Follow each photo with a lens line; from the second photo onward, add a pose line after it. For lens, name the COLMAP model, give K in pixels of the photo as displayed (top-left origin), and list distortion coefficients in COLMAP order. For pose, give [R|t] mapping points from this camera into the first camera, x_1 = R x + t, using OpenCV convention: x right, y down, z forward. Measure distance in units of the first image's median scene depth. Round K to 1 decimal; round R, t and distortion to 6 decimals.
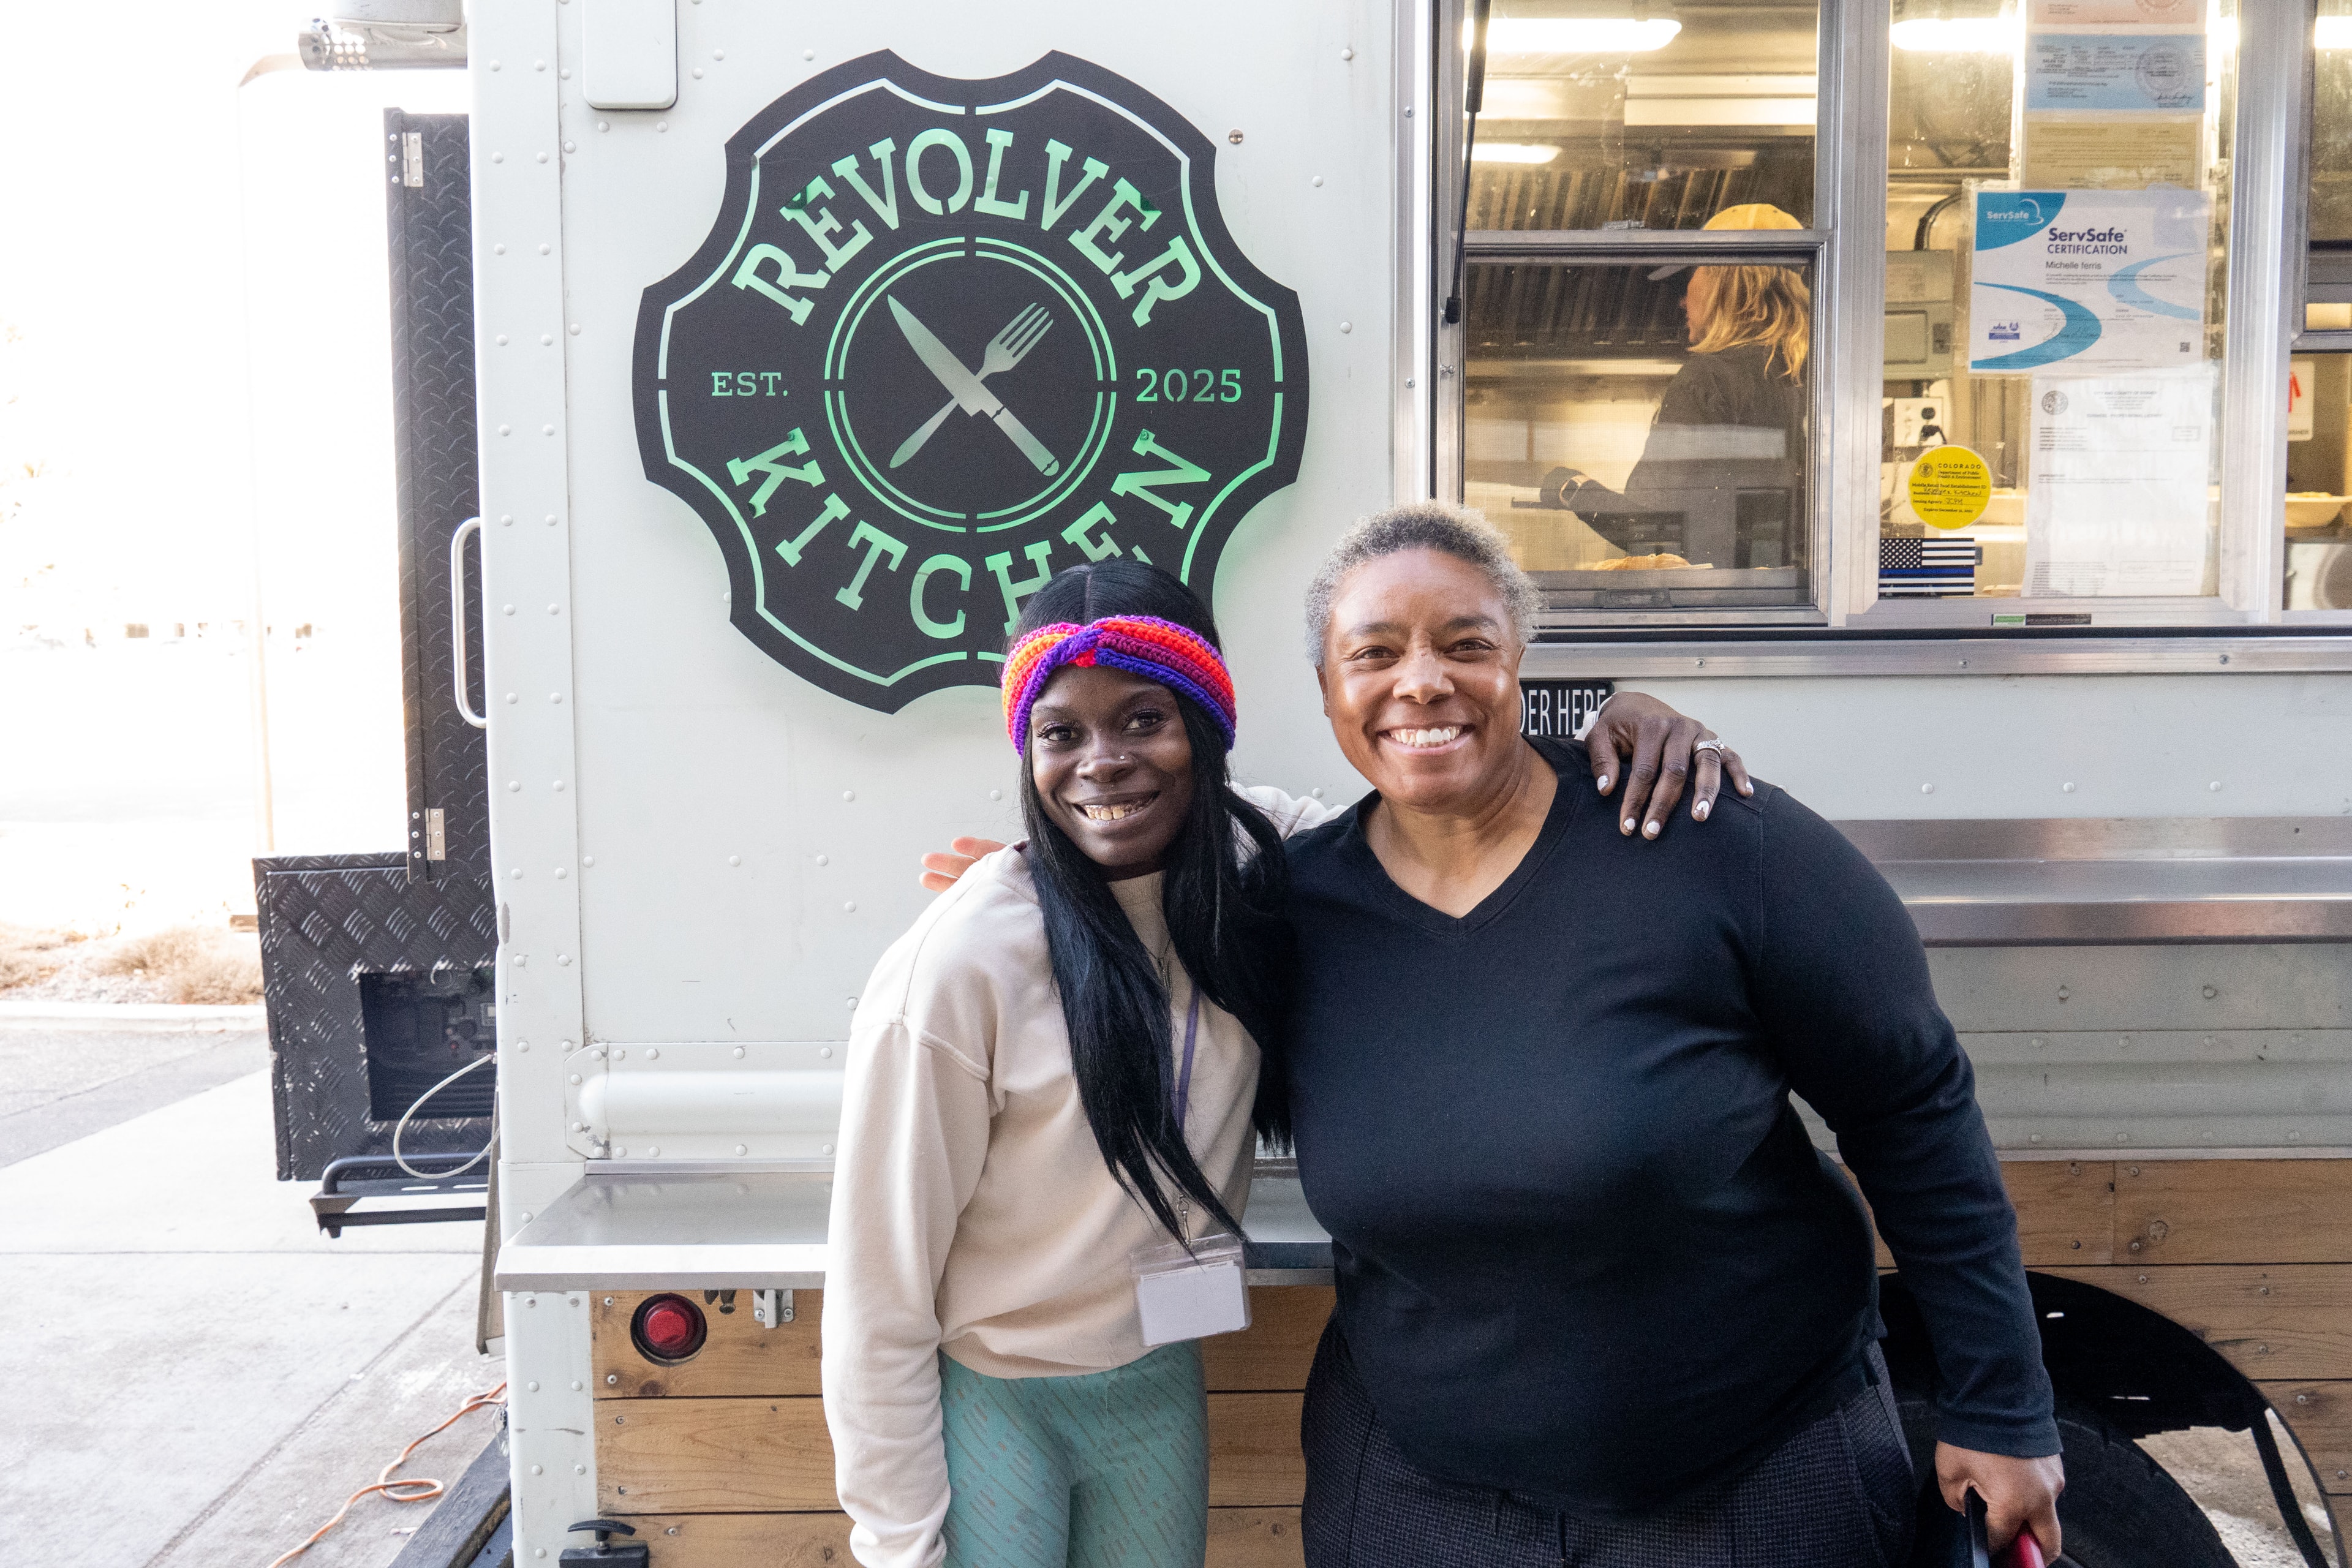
lens RADIAL K [[1881.1, 0, 1181.9], [0, 1881.1, 785.2], [0, 0, 1]] dist [0.008834, -0.006359]
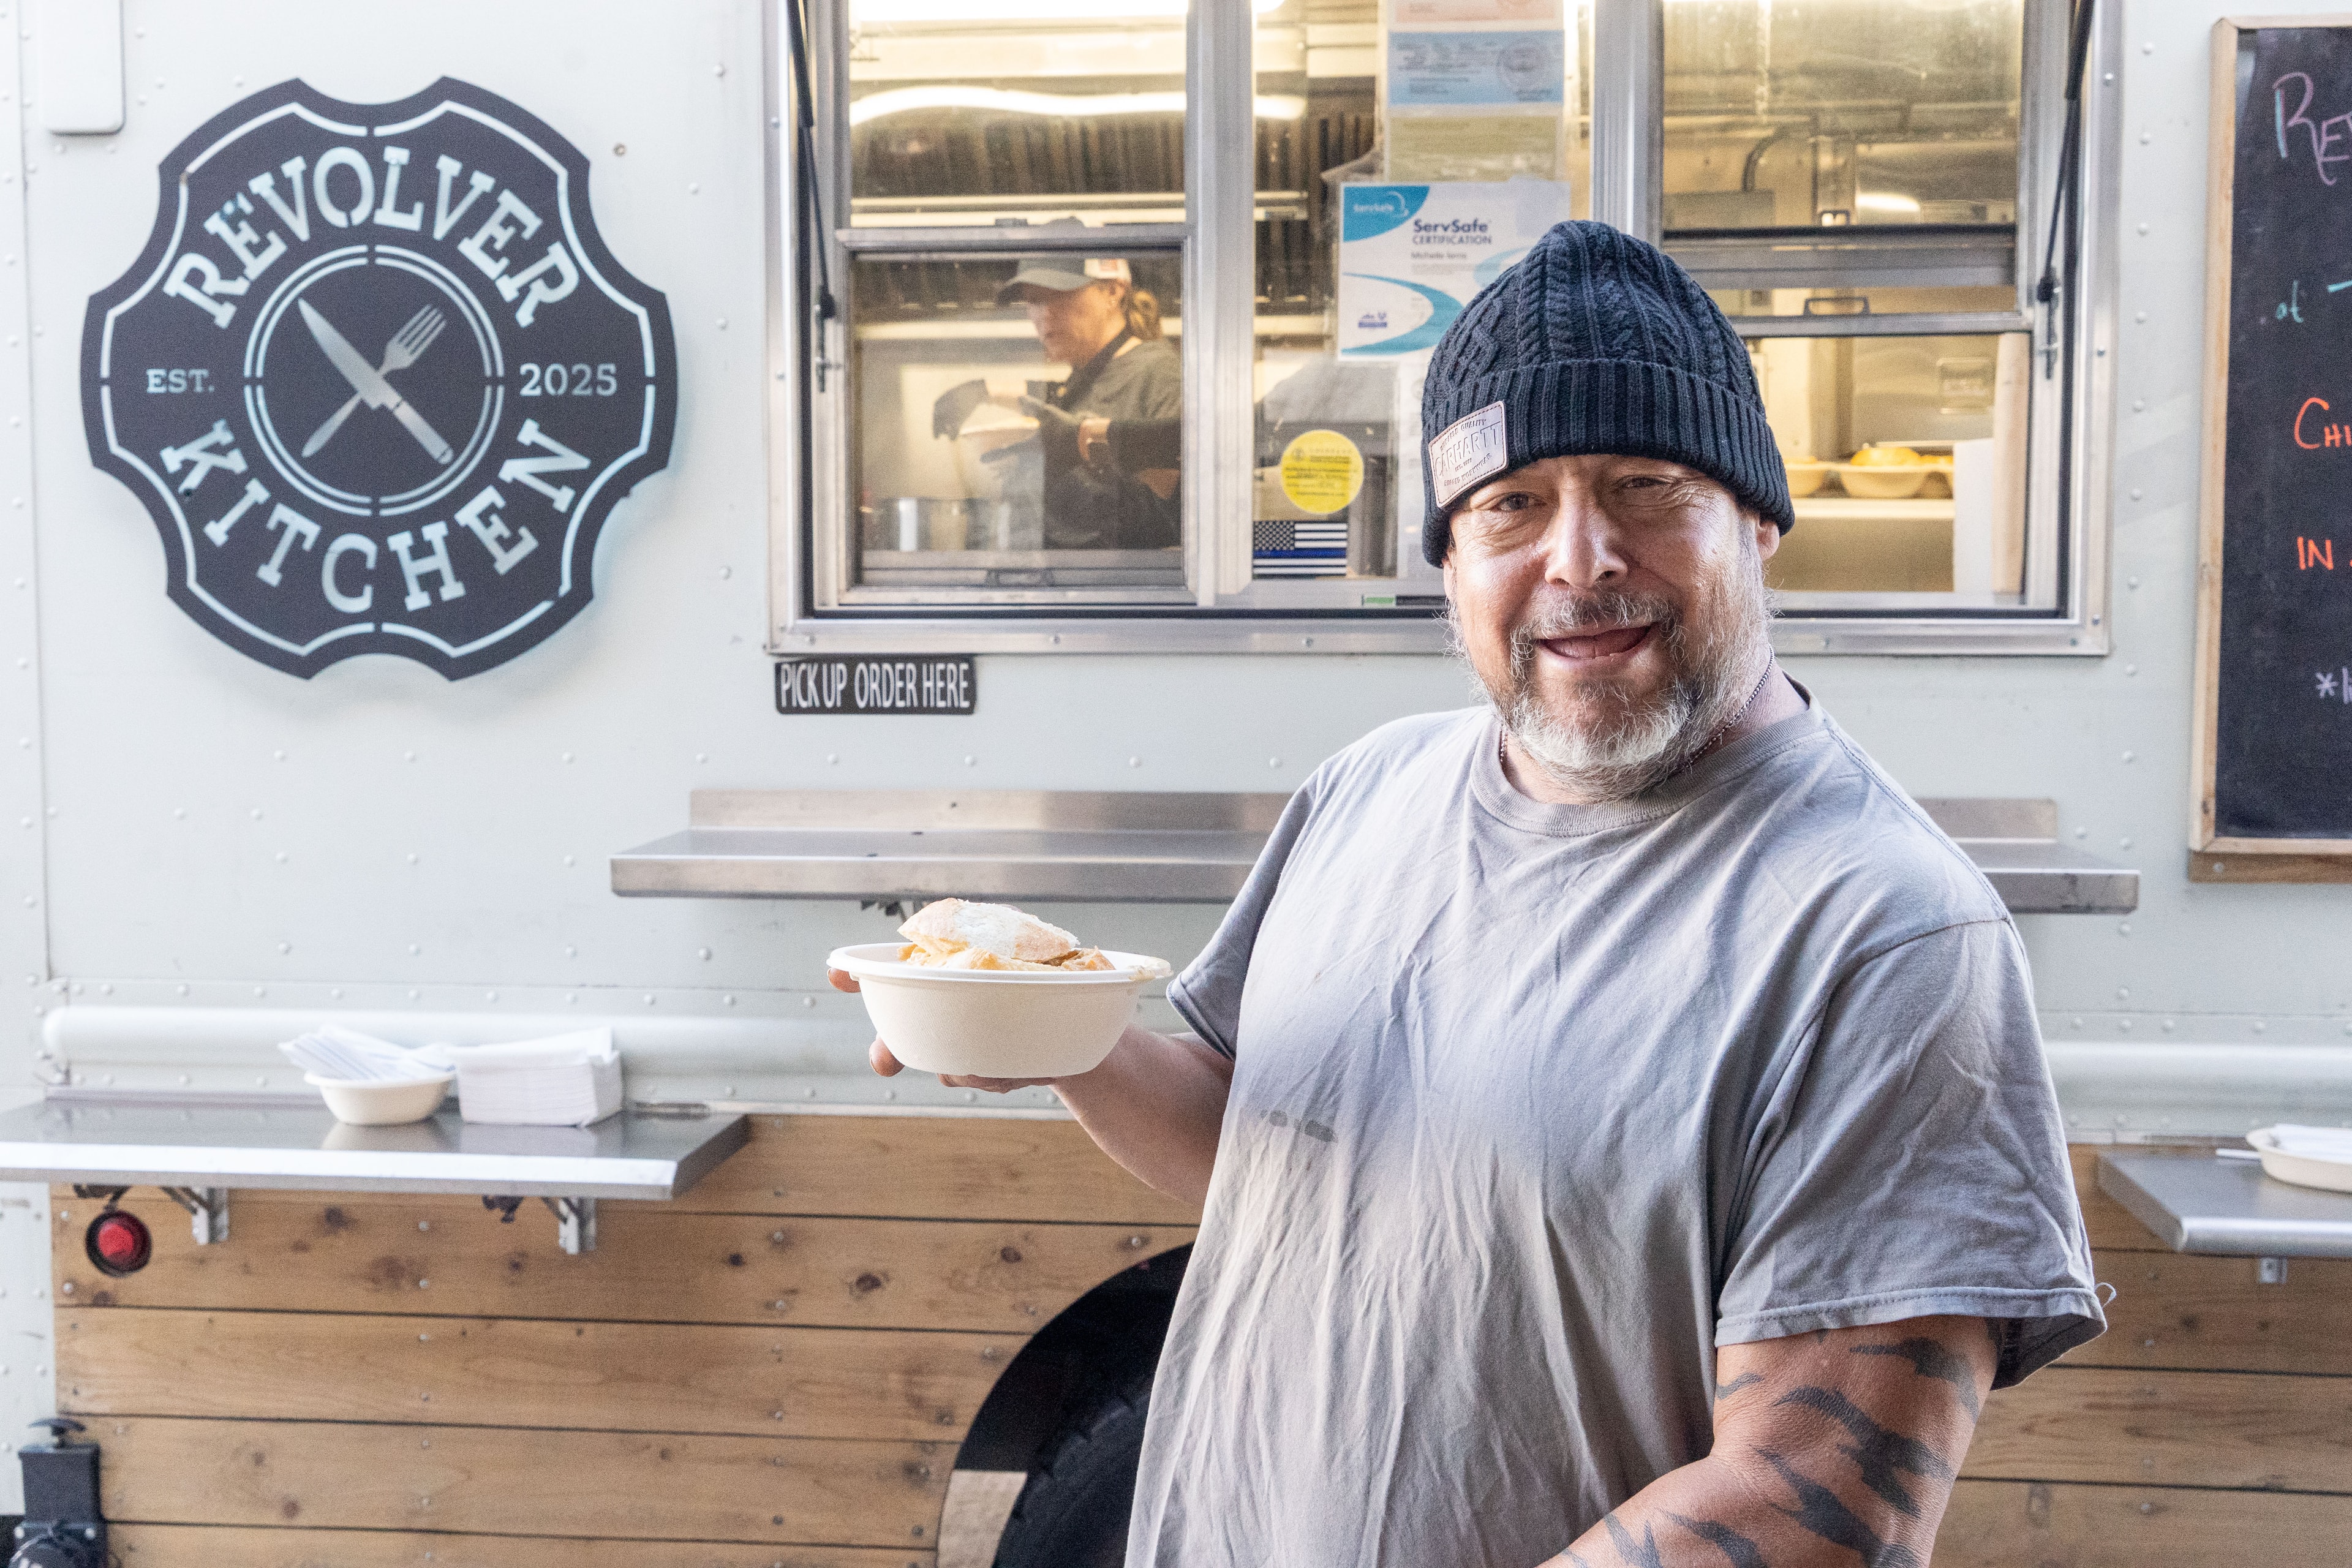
lens RADIAL K [[2290.2, 0, 1188.1], [0, 2290.2, 759.4], [0, 0, 1]] dist [0.013745, 0.000000]
pose [[0.994126, 0.012537, -0.107504, 0.486218], [-0.013617, 0.999864, -0.009316, 0.012836], [0.107373, 0.010725, 0.994161, -0.261778]]
